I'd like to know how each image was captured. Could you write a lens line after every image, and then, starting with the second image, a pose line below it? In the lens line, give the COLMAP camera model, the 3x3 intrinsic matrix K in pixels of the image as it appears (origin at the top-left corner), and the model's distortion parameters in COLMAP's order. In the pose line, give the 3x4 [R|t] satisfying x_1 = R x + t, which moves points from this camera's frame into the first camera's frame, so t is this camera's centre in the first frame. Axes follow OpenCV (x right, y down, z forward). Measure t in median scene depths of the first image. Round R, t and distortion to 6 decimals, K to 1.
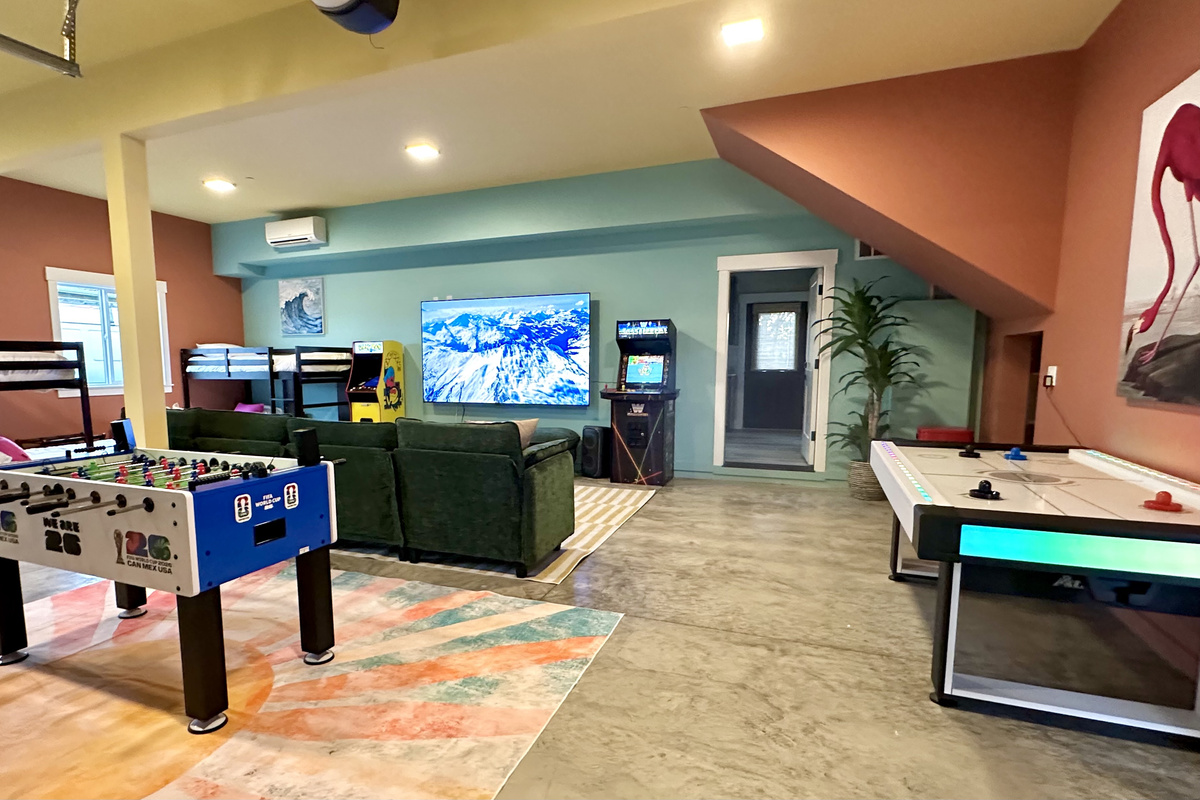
lens RADIAL K [[622.1, 0, 525.3], [0, 622.1, 436.3], [0, 0, 1]] dist [-0.001470, -0.000395]
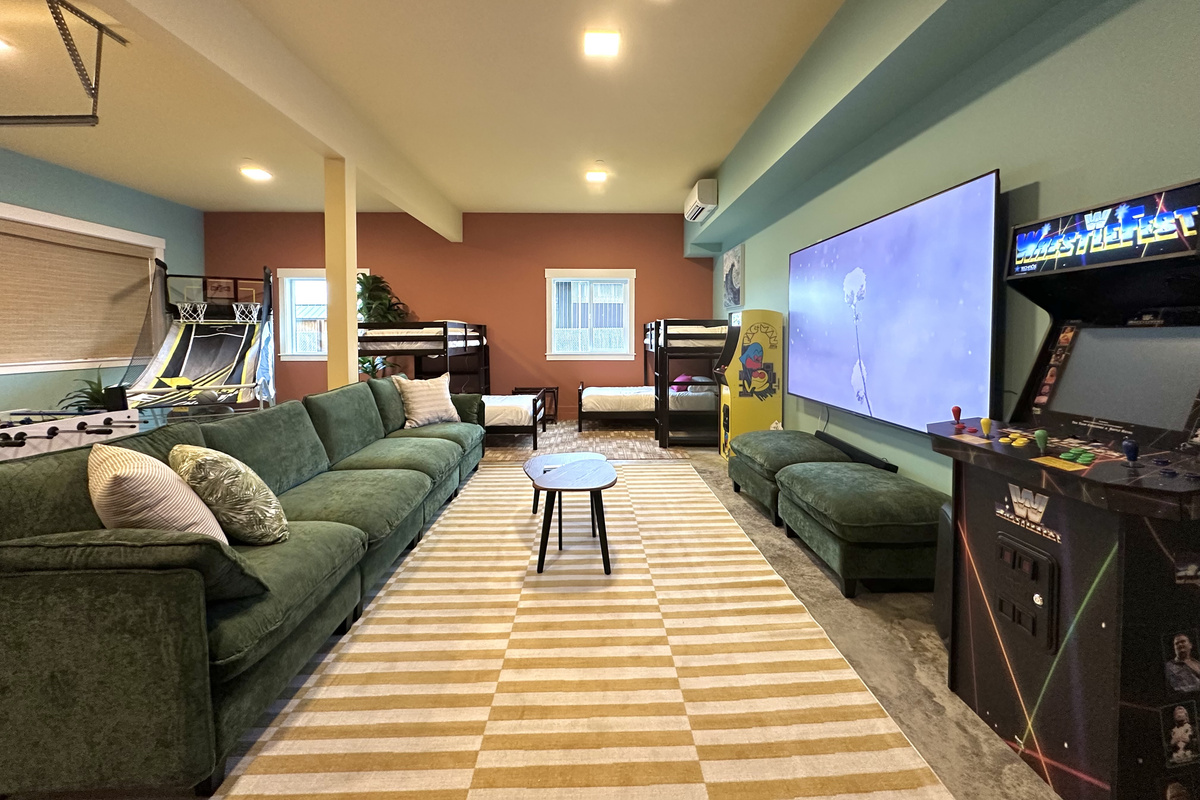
lens RADIAL K [[476.2, 0, 600.7], [0, 476.2, 348.9], [0, 0, 1]] dist [-0.000538, -0.000131]
pose [[0.426696, 0.032683, -0.903804, 0.330926], [-0.107848, 0.994055, -0.014970, -0.104005], [0.897942, 0.103861, 0.427684, 0.793486]]
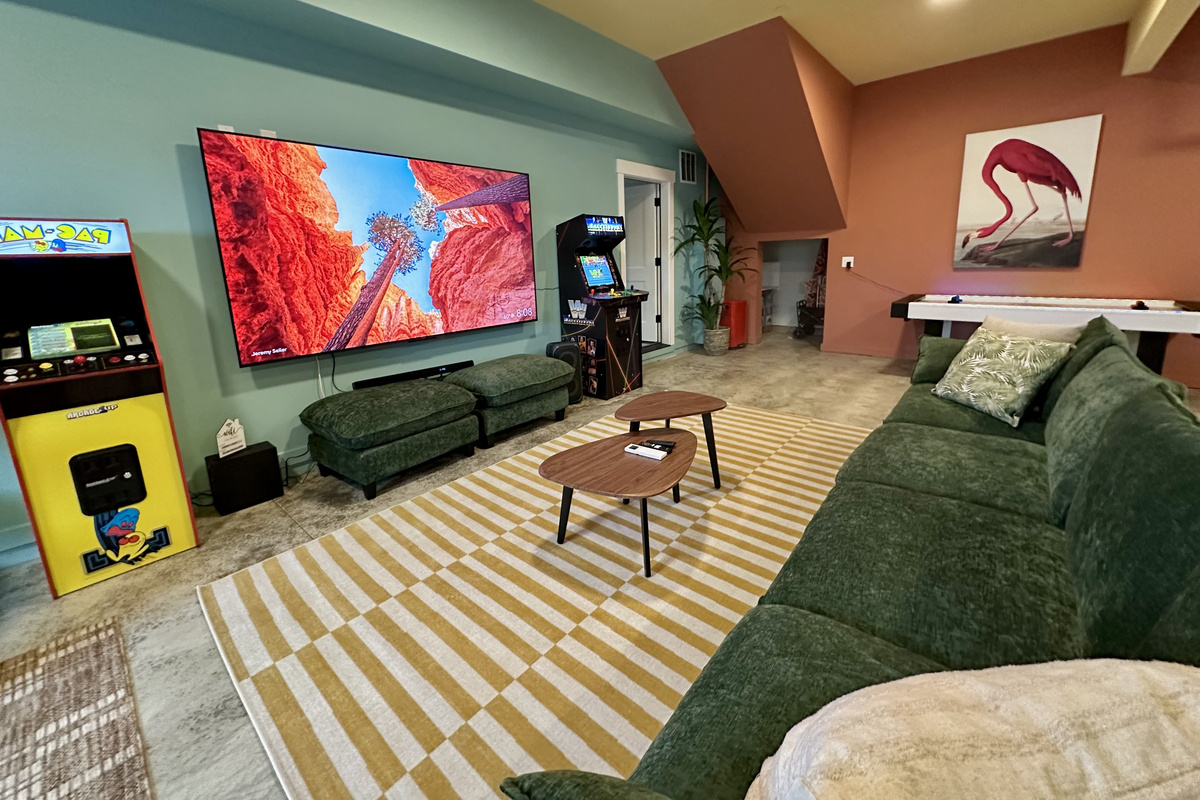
lens RADIAL K [[476.2, 0, 600.7], [0, 476.2, 348.9], [0, 0, 1]] dist [-0.000538, -0.000131]
pose [[0.290779, -0.182785, 0.939169, -0.558394], [0.142481, 0.978910, 0.146405, -0.112002], [-0.946122, 0.091242, 0.310689, 0.910183]]
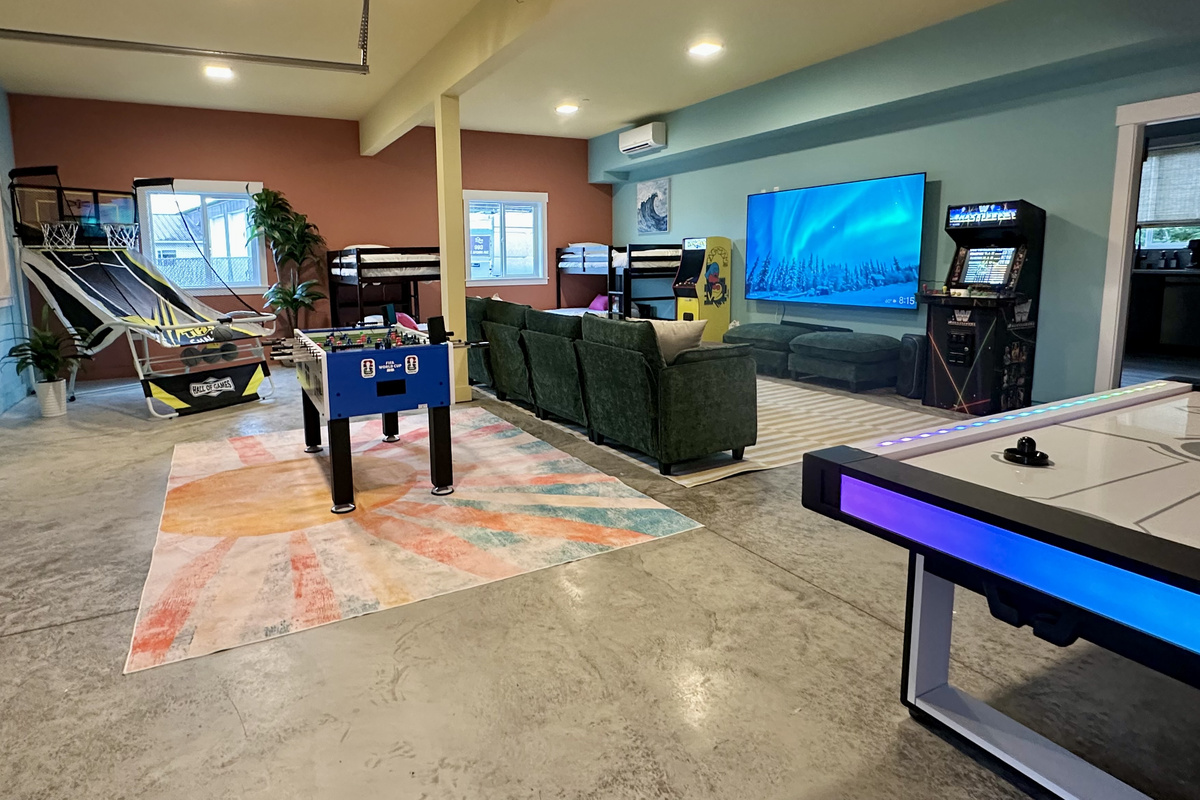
lens RADIAL K [[638.3, 0, 545.3], [0, 638.3, 341.5], [0, 0, 1]] dist [-0.001560, -0.000383]
pose [[0.776617, 0.074547, -0.625546, 0.310642], [-0.063571, 0.997179, 0.039912, -0.012498], [0.626757, 0.008770, 0.779166, 0.040285]]
